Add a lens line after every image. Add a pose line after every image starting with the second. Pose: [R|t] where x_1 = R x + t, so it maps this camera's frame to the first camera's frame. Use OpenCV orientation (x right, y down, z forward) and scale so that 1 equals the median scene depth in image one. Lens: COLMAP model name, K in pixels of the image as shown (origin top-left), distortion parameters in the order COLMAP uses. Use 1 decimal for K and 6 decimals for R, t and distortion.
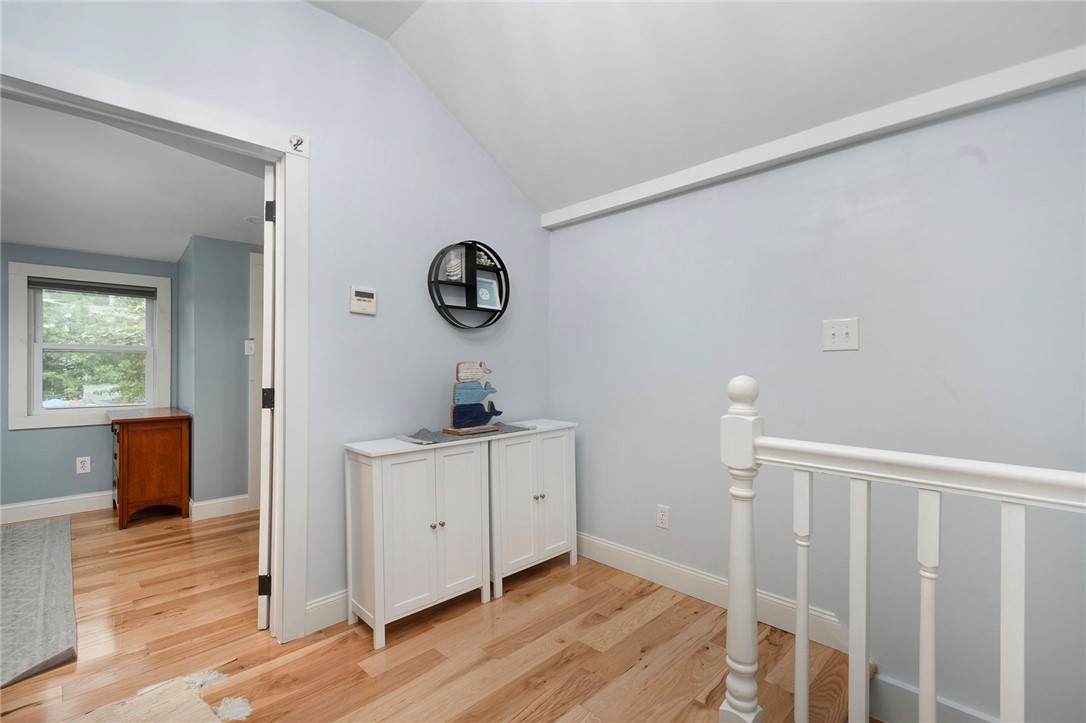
lens RADIAL K [[494.8, 0, 539.5], [0, 494.8, 366.8], [0, 0, 1]] dist [0.000961, -0.000087]
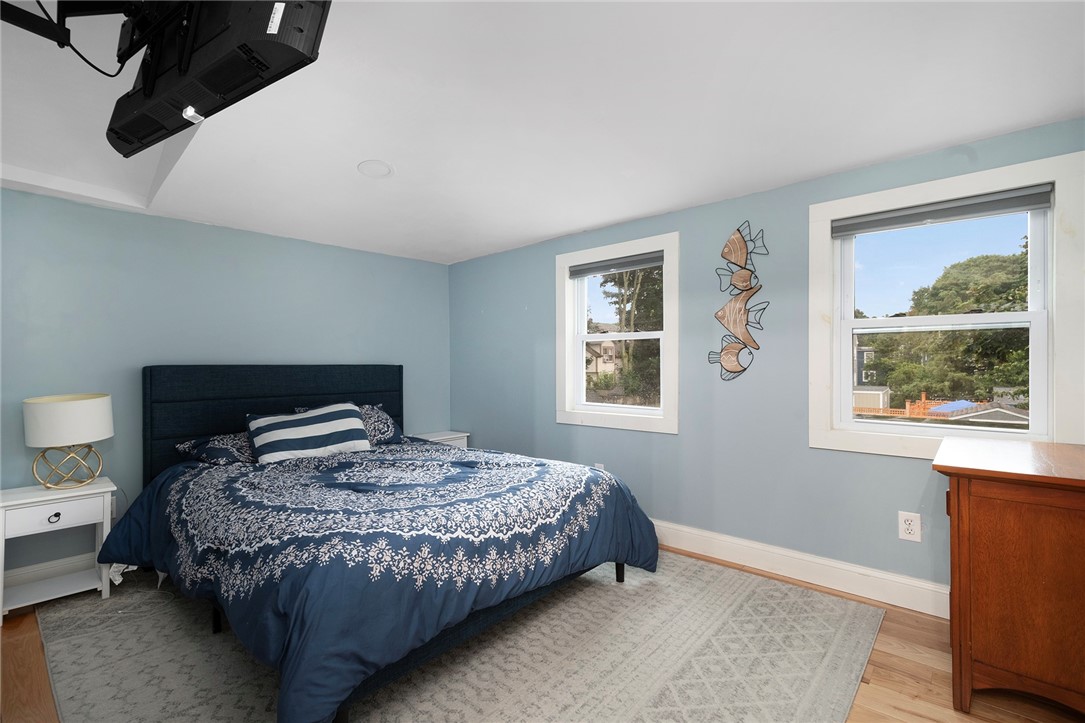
lens RADIAL K [[494.4, 0, 539.0], [0, 494.4, 366.8], [0, 0, 1]] dist [0.000961, -0.000087]
pose [[0.075229, -0.006780, -0.997143, -0.540584], [0.002547, 0.999975, -0.006607, 0.023864], [0.997163, -0.002043, 0.075245, 0.750450]]
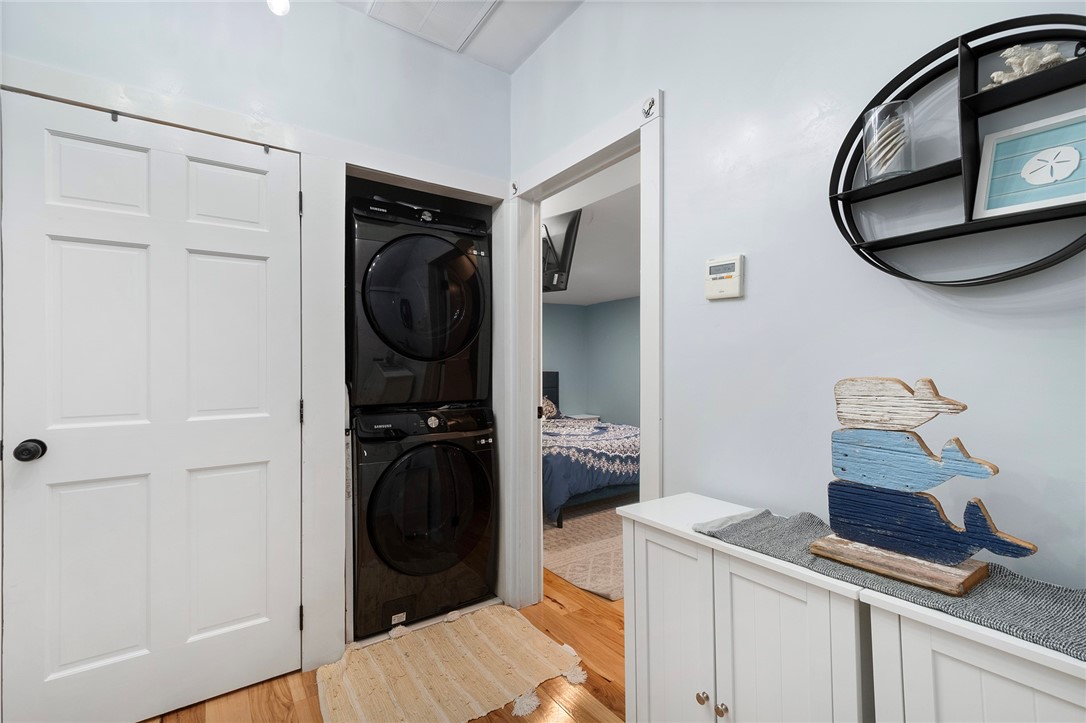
lens RADIAL K [[477.0, 0, 541.7], [0, 477.0, 357.6], [0, 0, 1]] dist [0.001702, 0.000169]
pose [[-0.157800, -0.018676, -0.987294, 0.243232], [-0.001481, 0.999824, -0.018676, -0.016735], [0.987470, -0.001485, -0.157800, 0.739315]]
